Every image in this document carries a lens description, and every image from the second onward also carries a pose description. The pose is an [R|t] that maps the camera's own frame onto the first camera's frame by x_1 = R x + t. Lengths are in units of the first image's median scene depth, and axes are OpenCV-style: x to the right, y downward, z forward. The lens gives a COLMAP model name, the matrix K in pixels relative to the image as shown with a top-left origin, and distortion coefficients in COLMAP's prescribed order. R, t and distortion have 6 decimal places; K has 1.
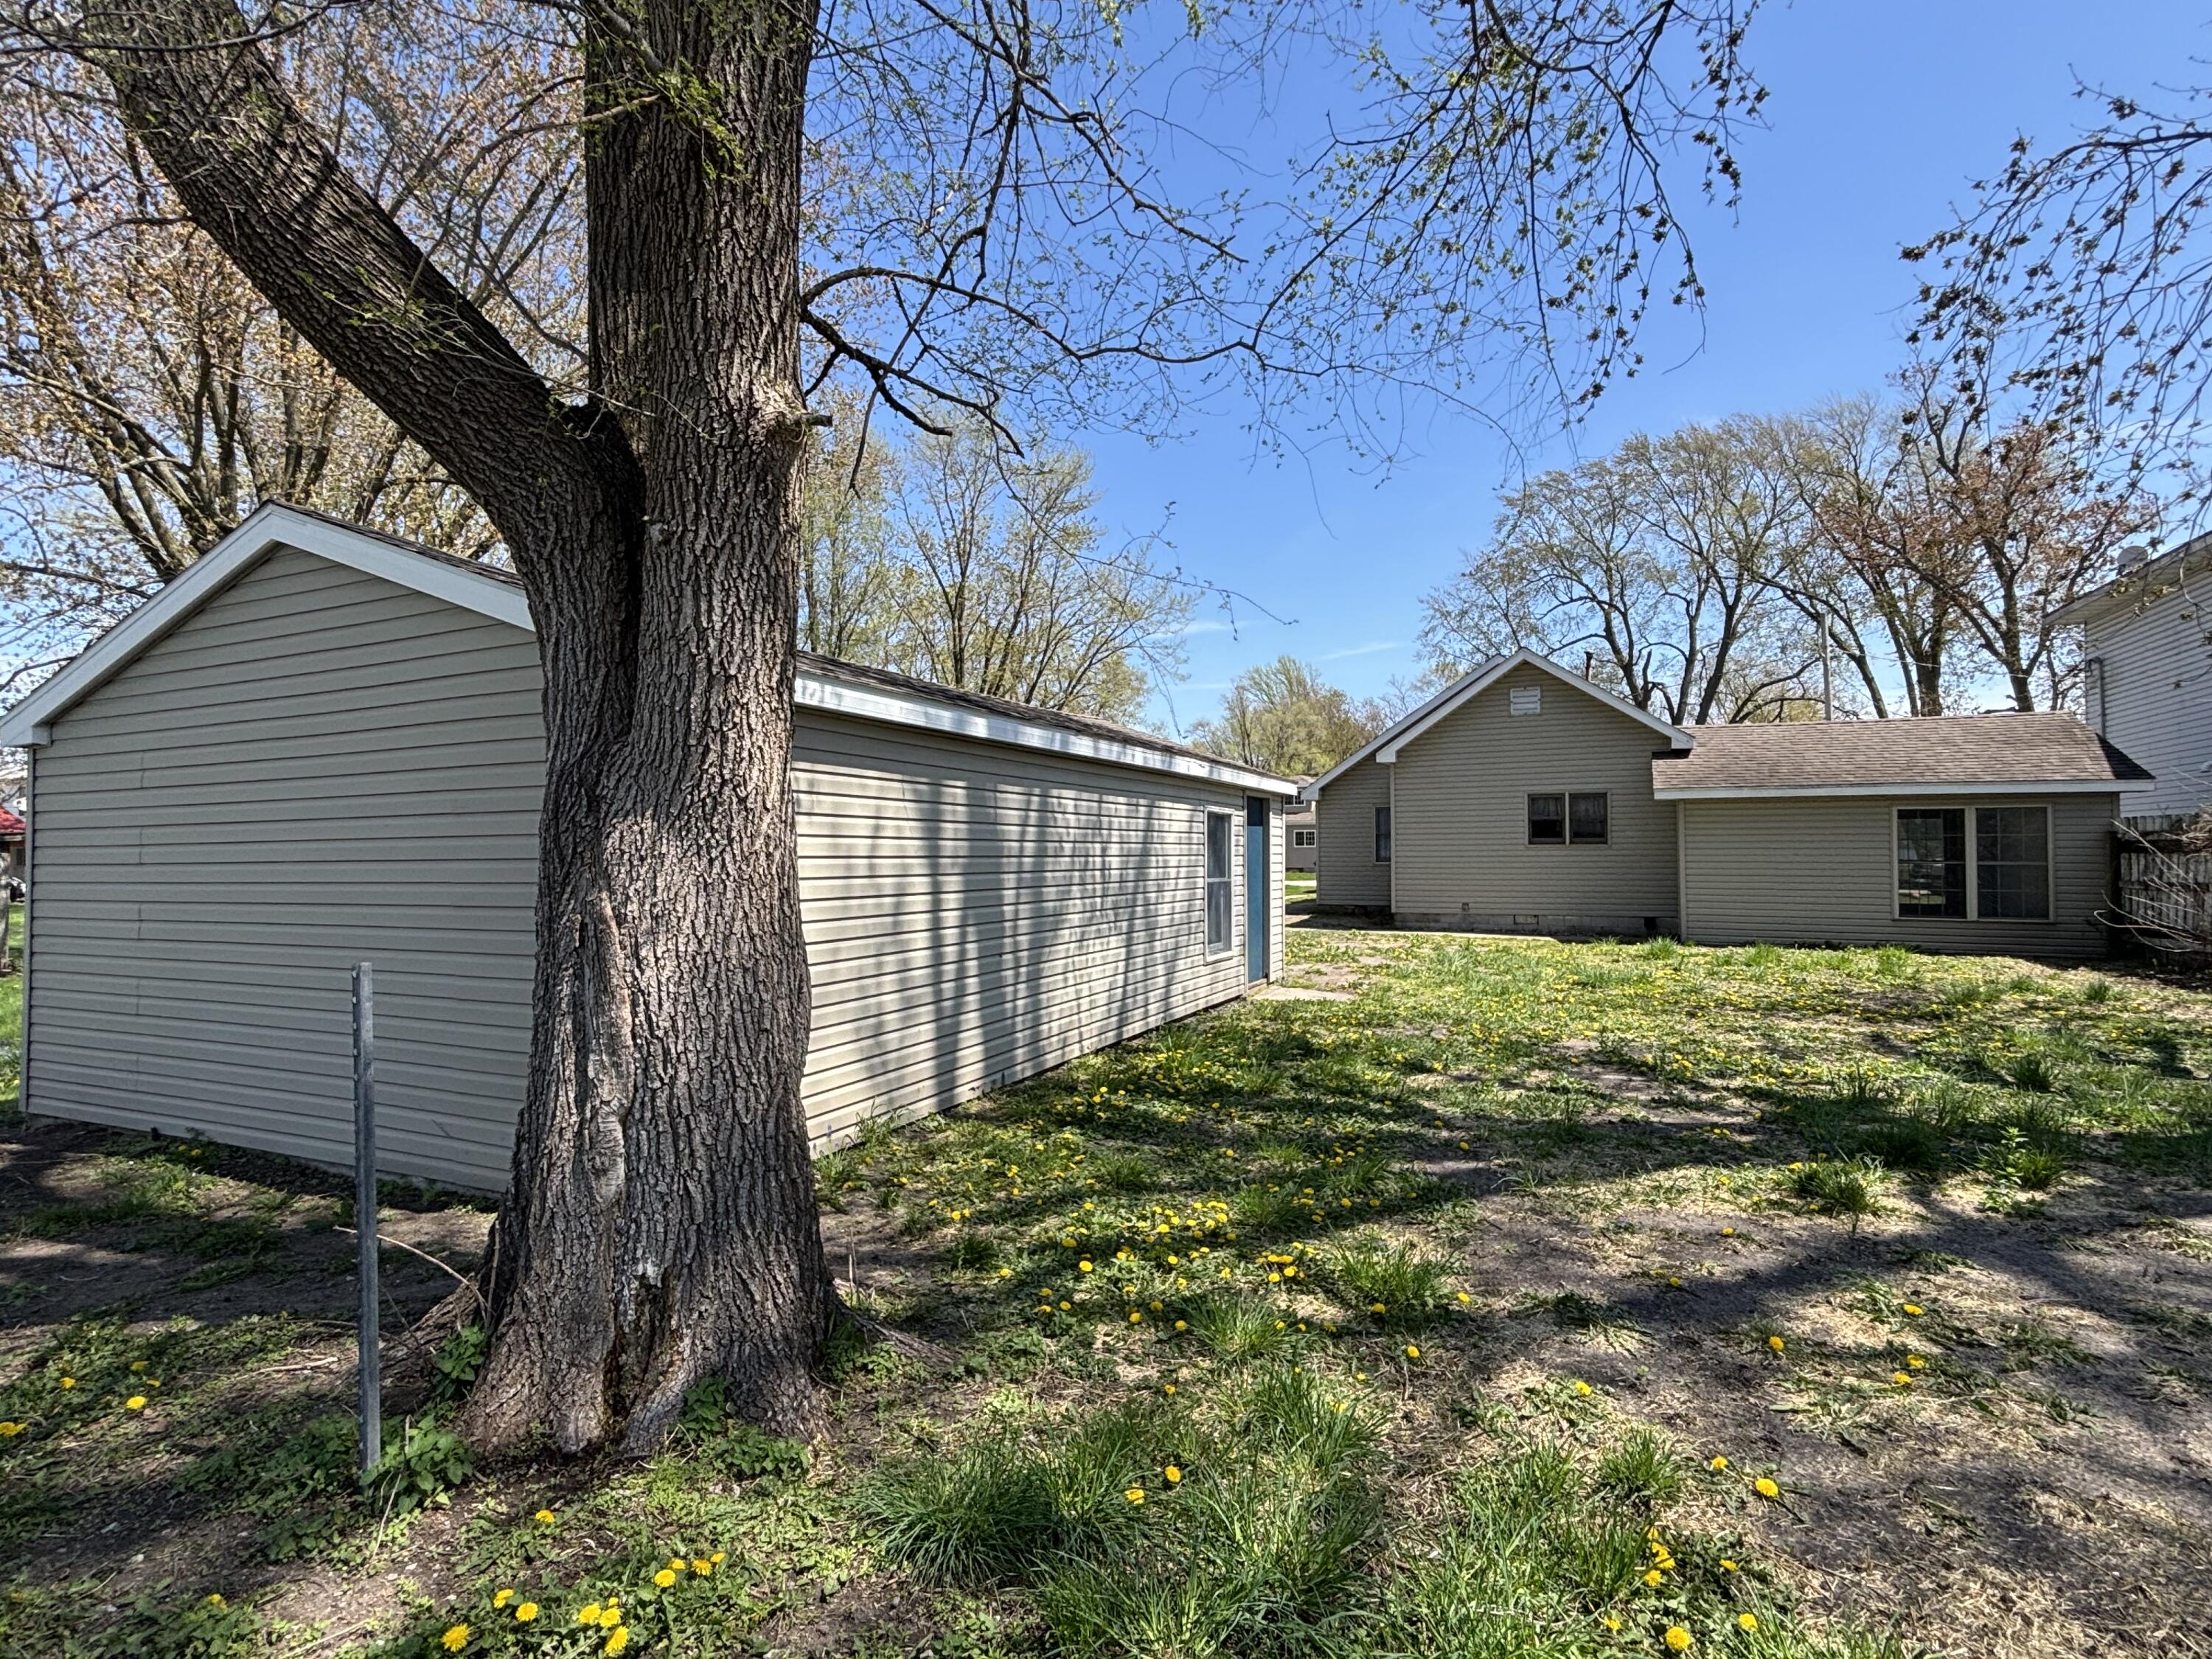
lens RADIAL K [[1091.8, 0, 1103.1], [0, 1091.8, 835.3], [0, 0, 1]] dist [-0.002189, -0.000385]
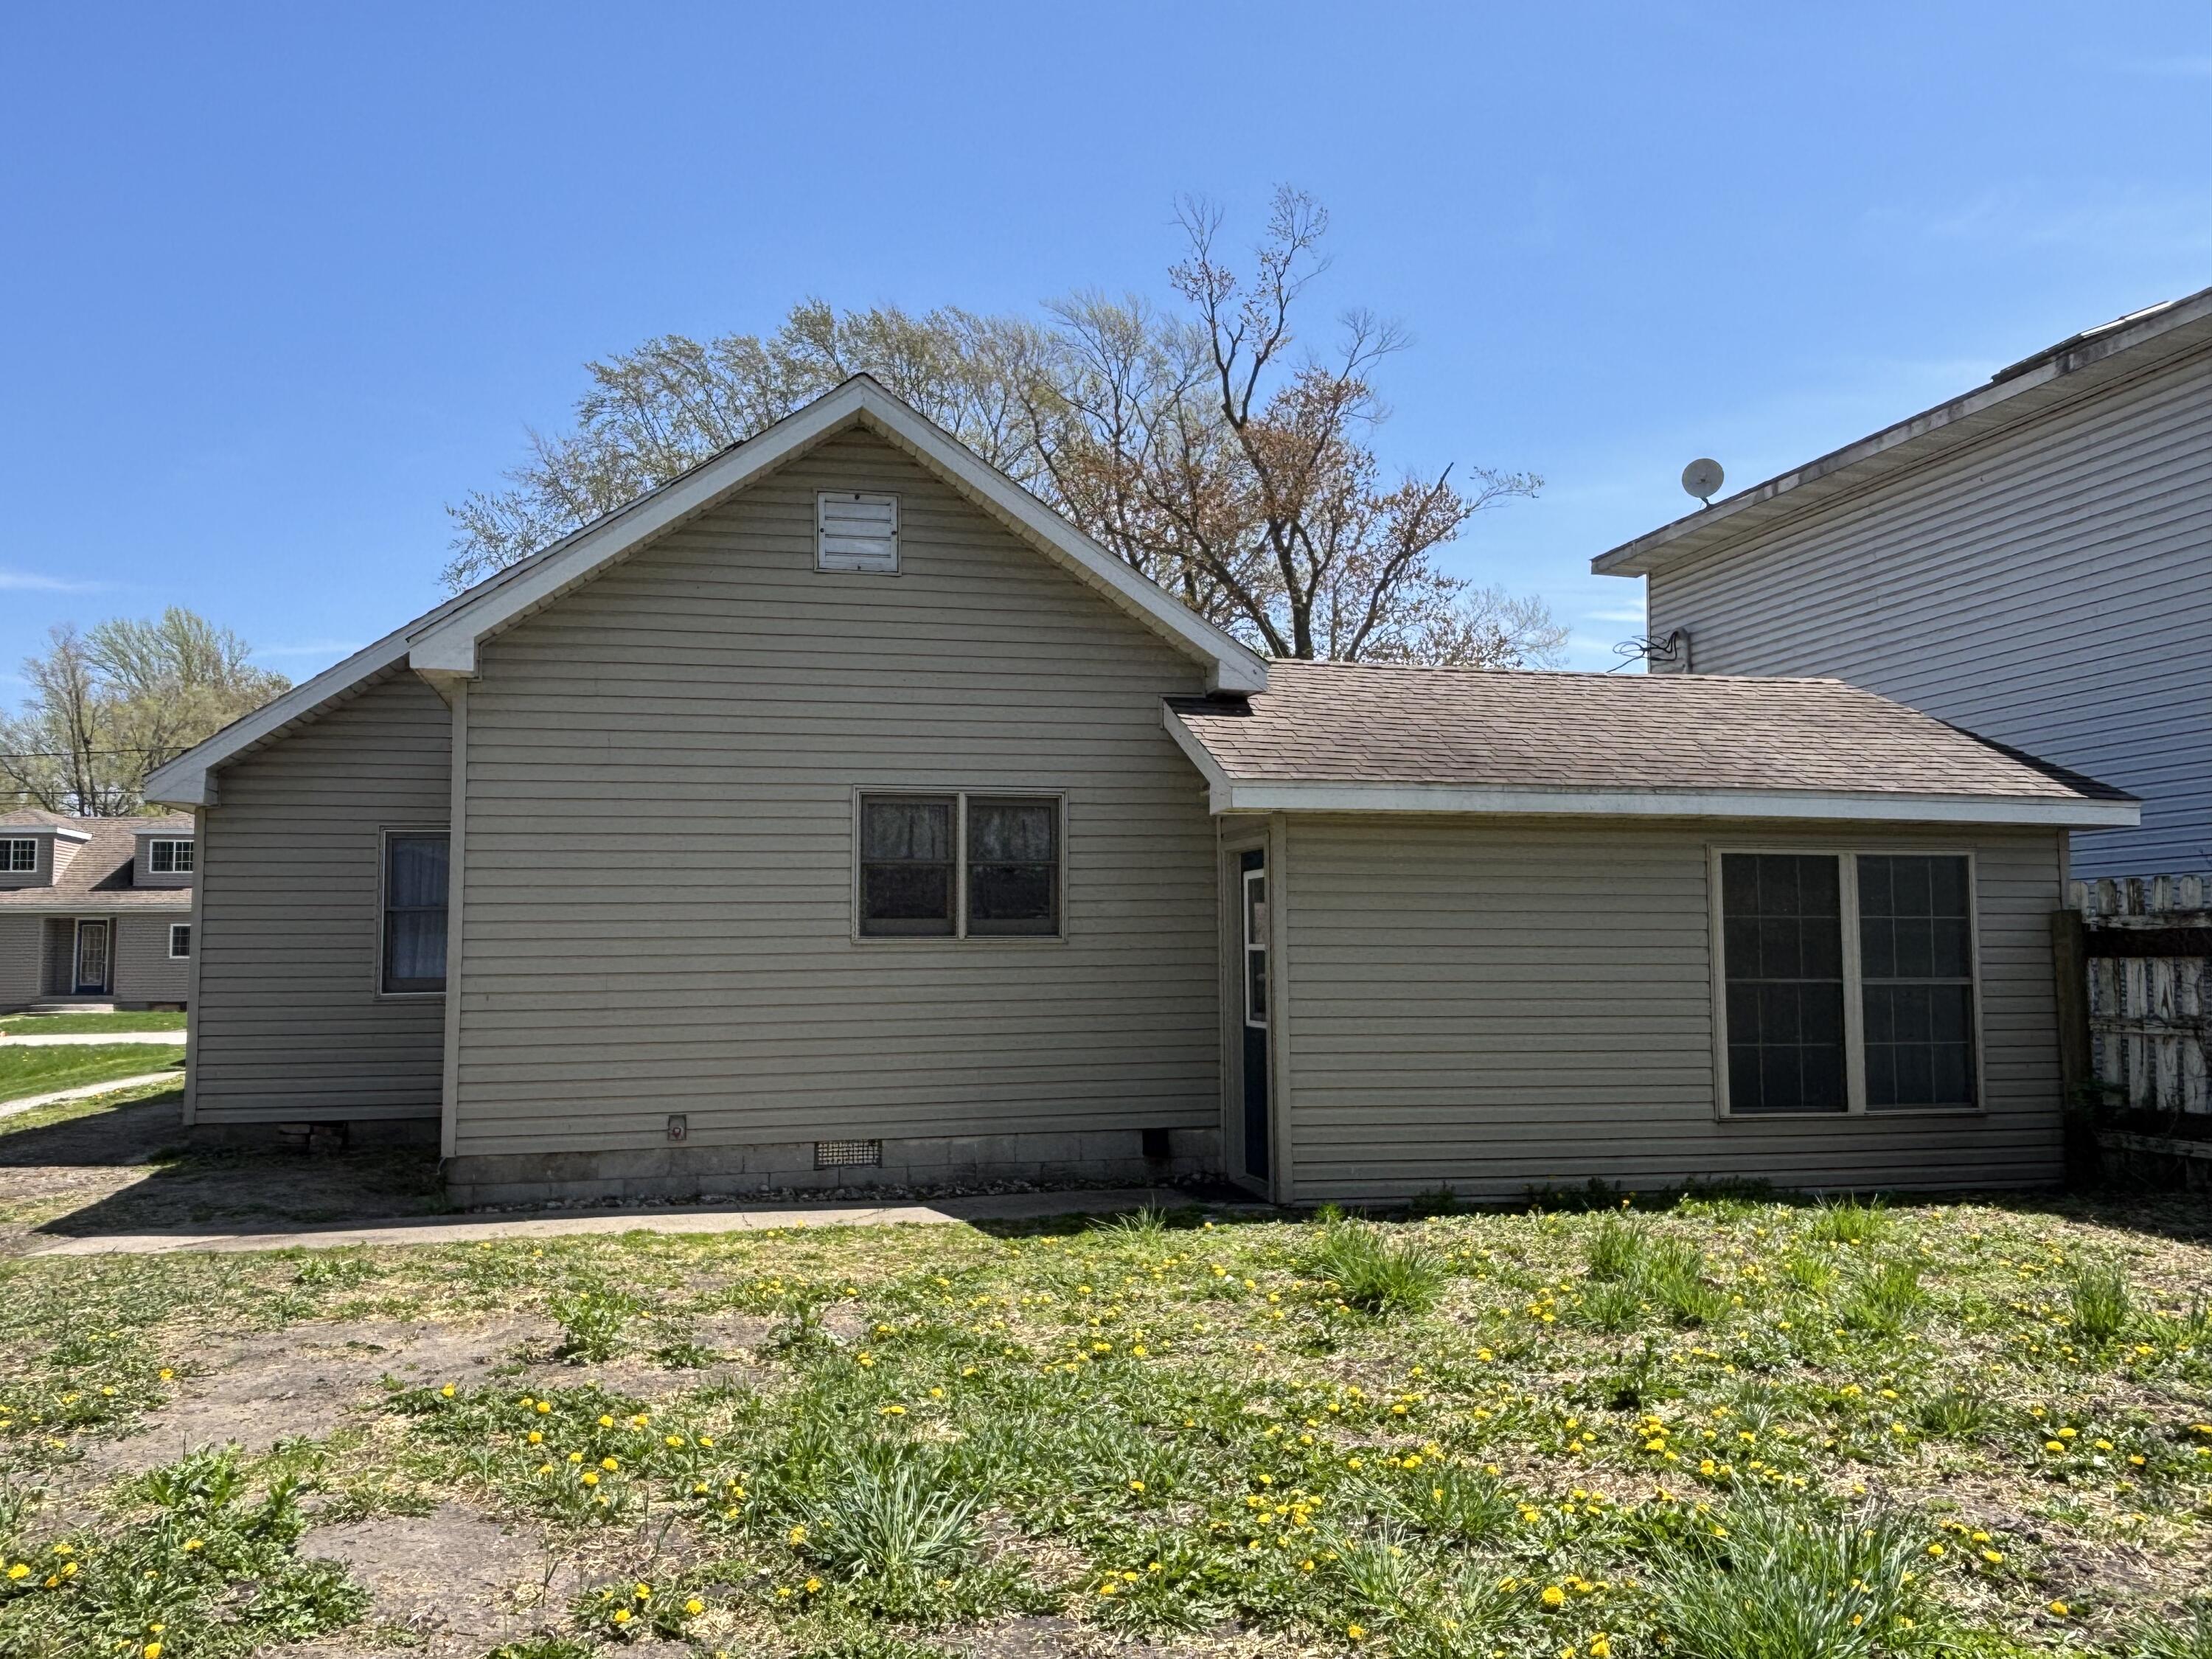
lens RADIAL K [[1613.6, 0, 1106.1], [0, 1613.6, 828.5], [0, 0, 1]] dist [-0.030628, -0.002063]
pose [[0.767829, 0.052234, 0.638521, 0.118745], [-0.005714, 0.997189, -0.074704, 0.012020], [-0.640629, 0.053712, 0.765970, 0.549256]]
